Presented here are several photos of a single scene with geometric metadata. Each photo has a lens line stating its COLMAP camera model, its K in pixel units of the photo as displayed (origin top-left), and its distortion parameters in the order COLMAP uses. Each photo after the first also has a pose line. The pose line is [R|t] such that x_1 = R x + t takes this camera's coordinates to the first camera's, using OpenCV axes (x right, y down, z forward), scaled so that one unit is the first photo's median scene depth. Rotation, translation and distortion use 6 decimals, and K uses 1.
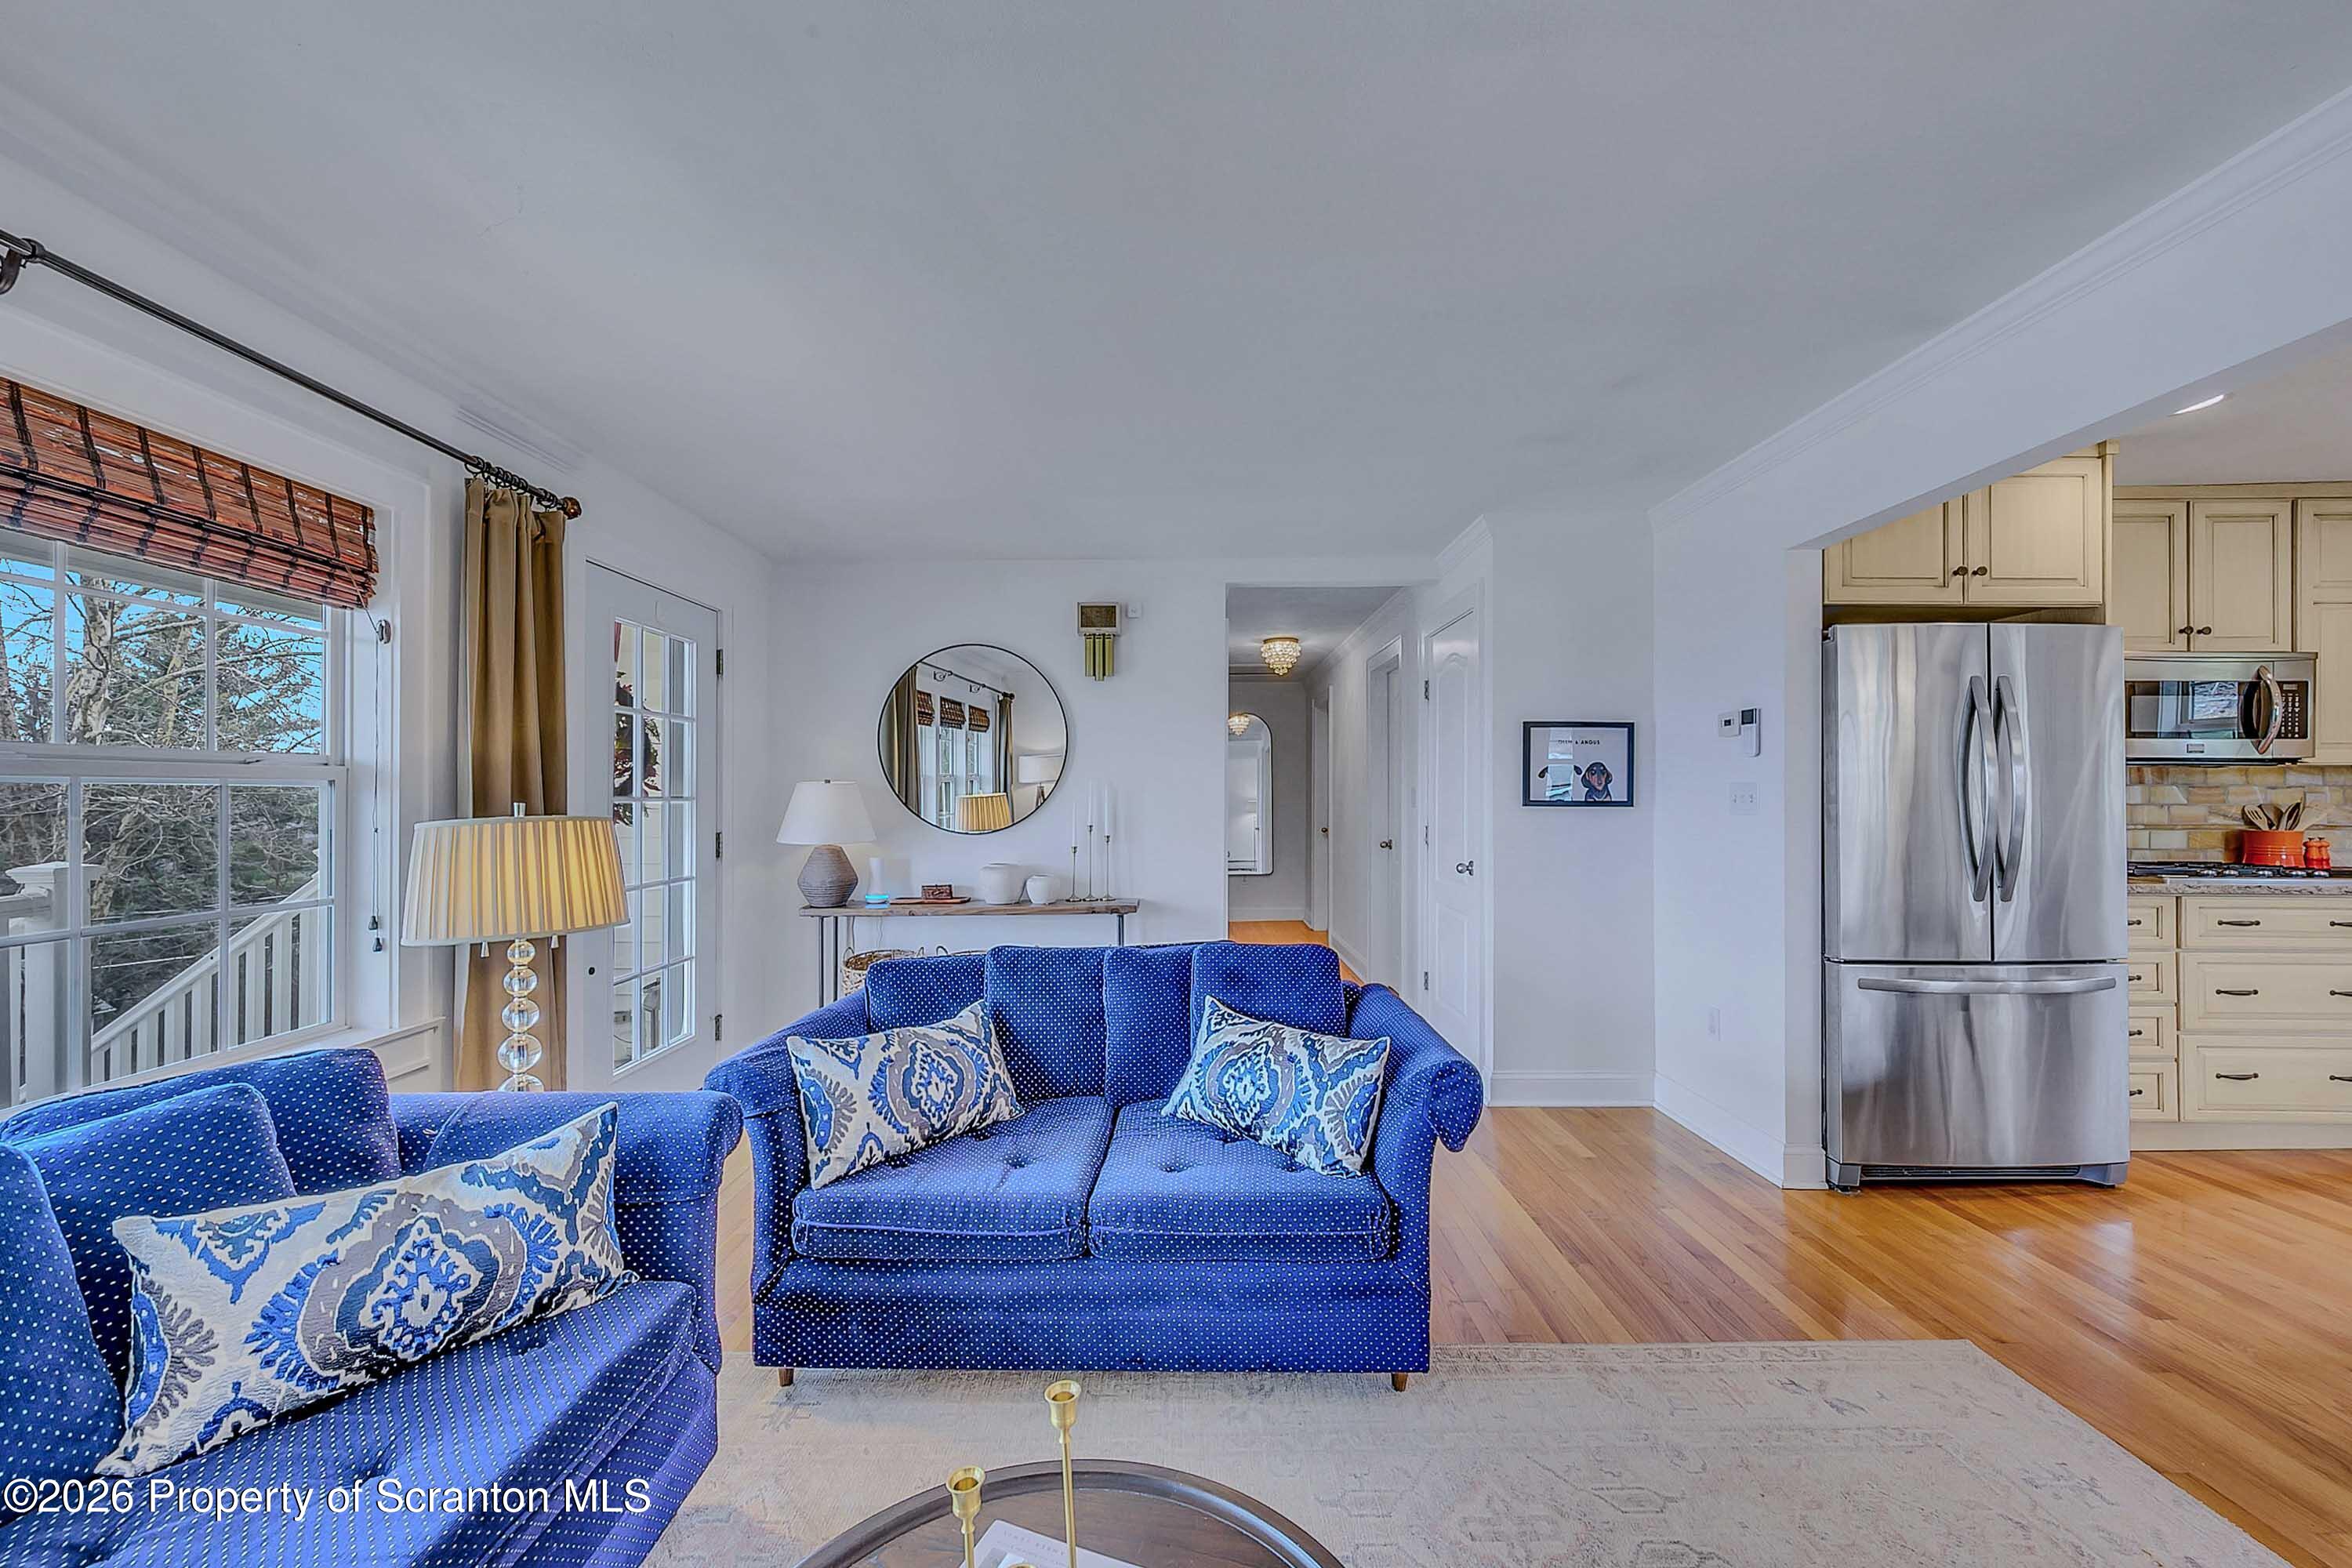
lens RADIAL K [[931.7, 0, 1176.0], [0, 931.7, 784.0], [0, 0, 1]] dist [-0.000270, 0.000272]
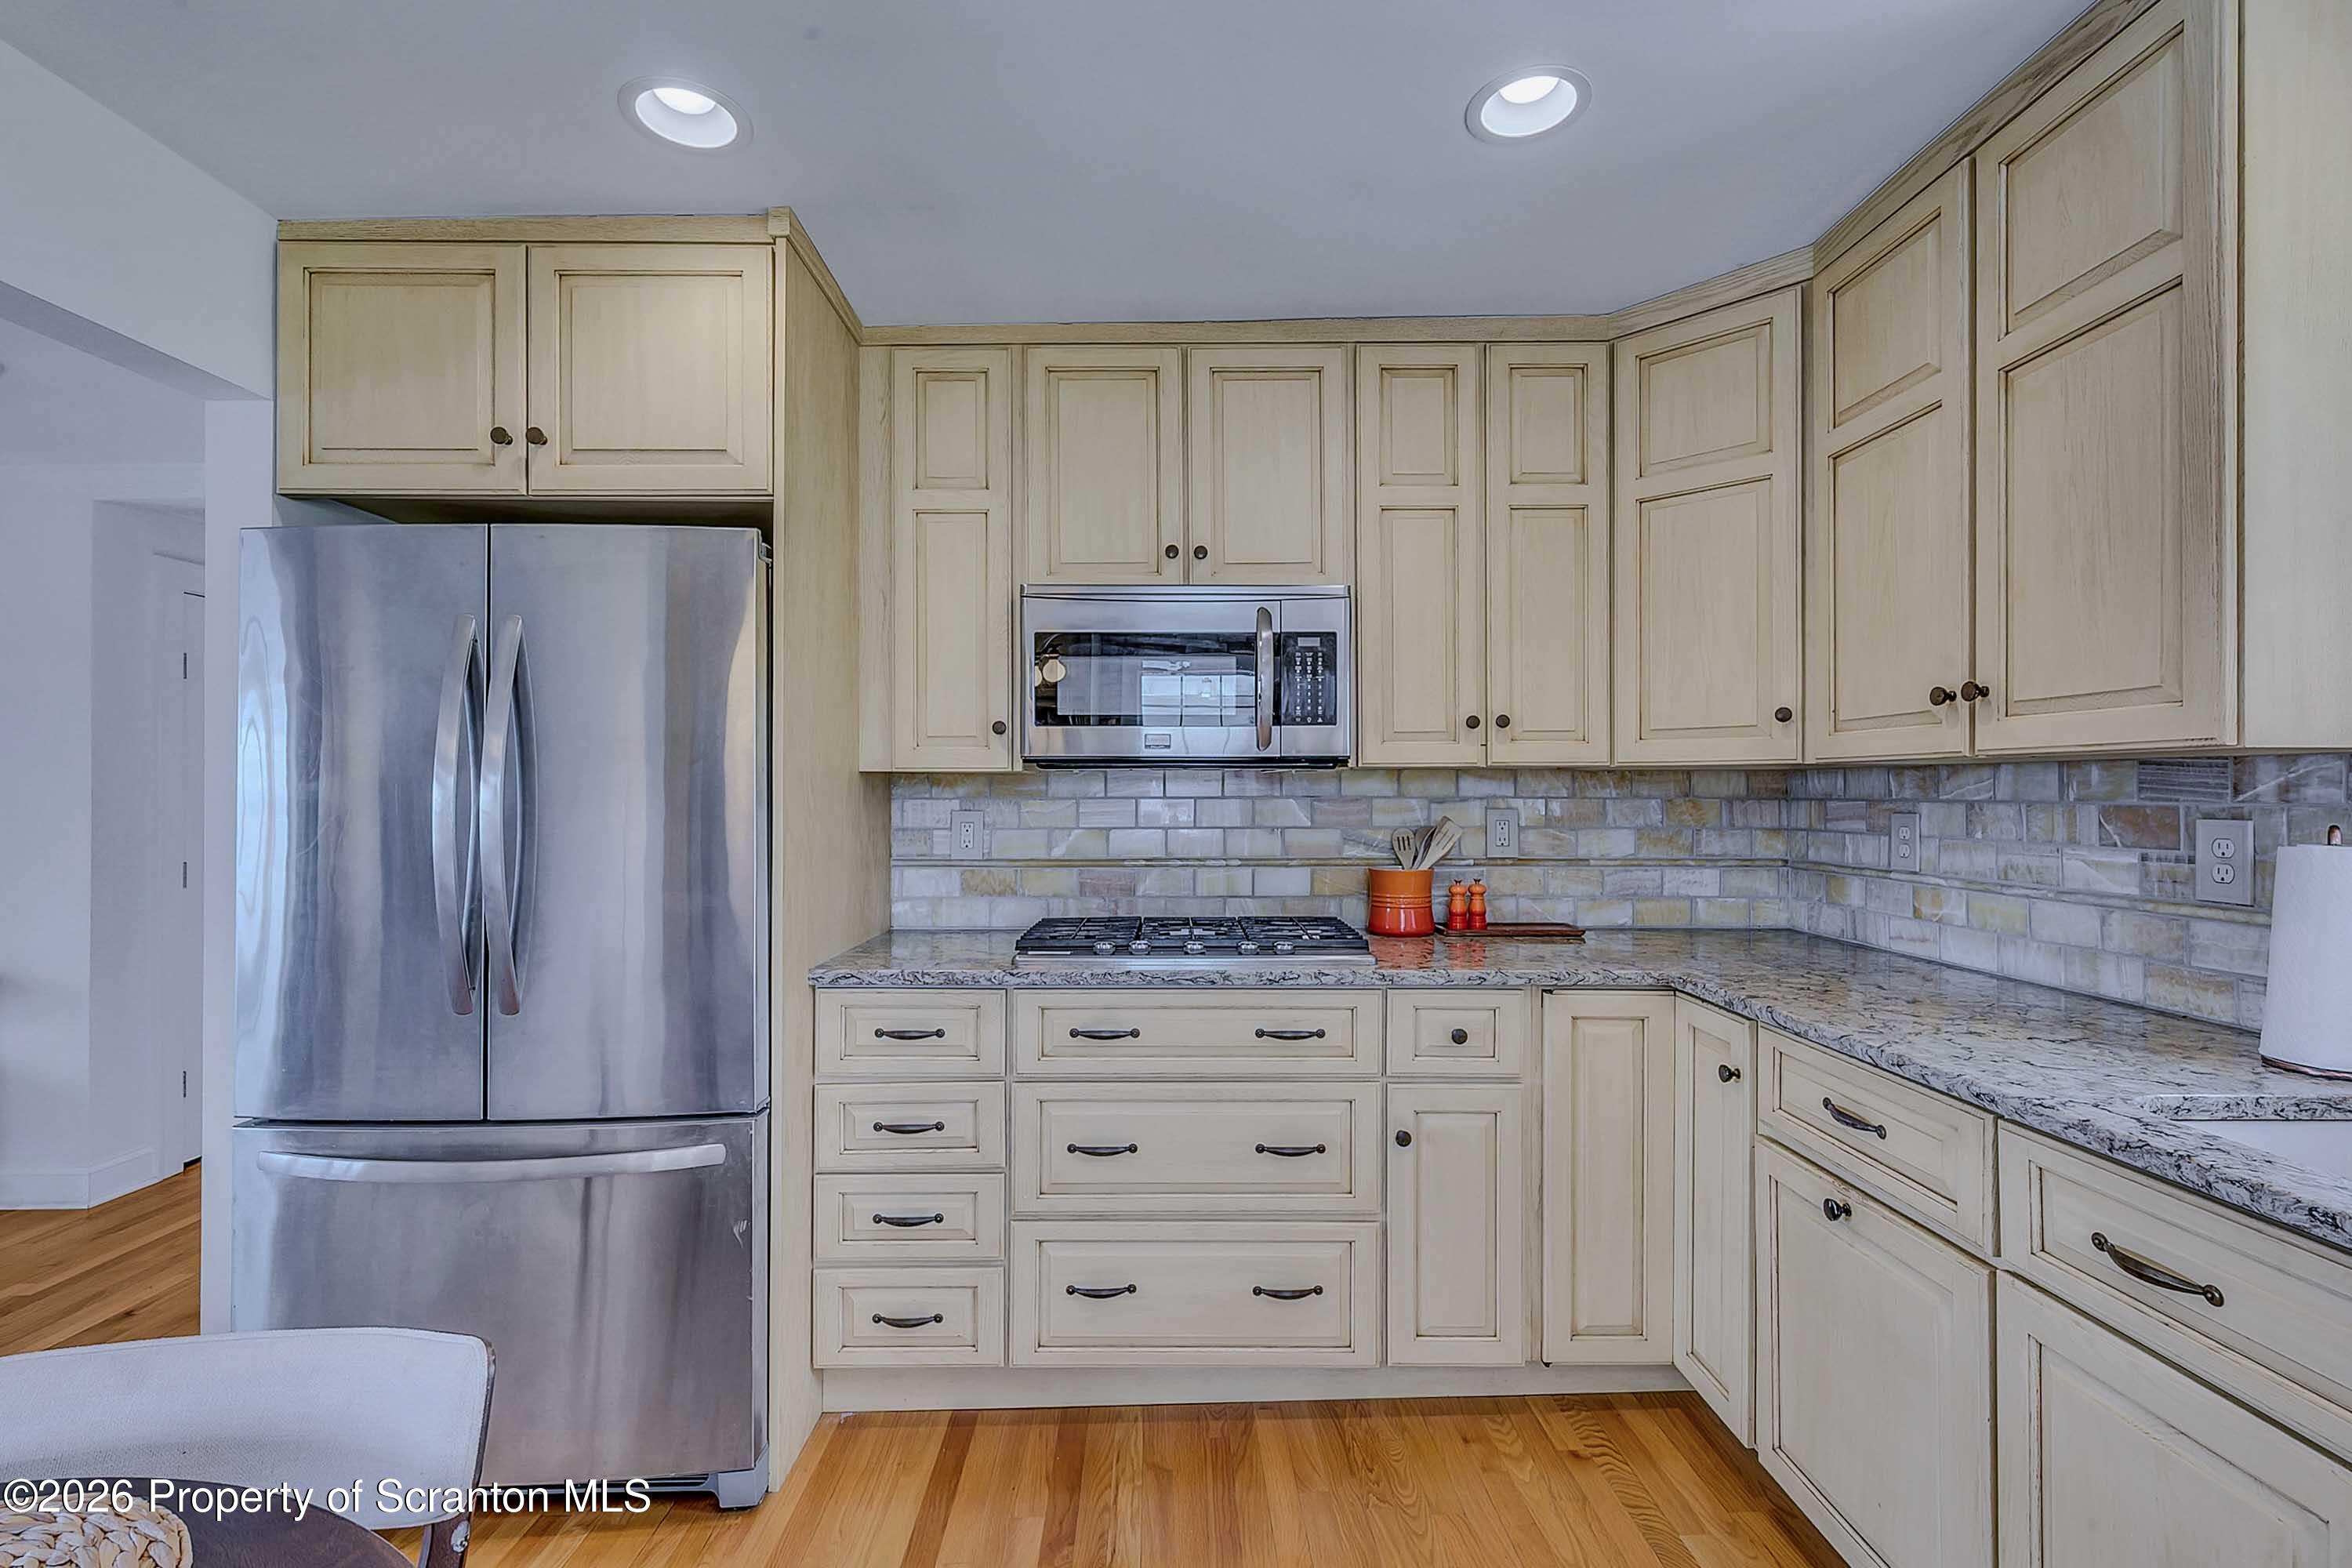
lens RADIAL K [[1042.7, 0, 1176.0], [0, 1042.7, 784.0], [0, 0, 1]] dist [0.000866, 0.000094]
pose [[0.999903, -0.006146, 0.012508, 1.090035], [0.006174, 0.999979, -0.002174, -0.008061], [-0.012494, 0.002251, 0.999919, 0.305449]]
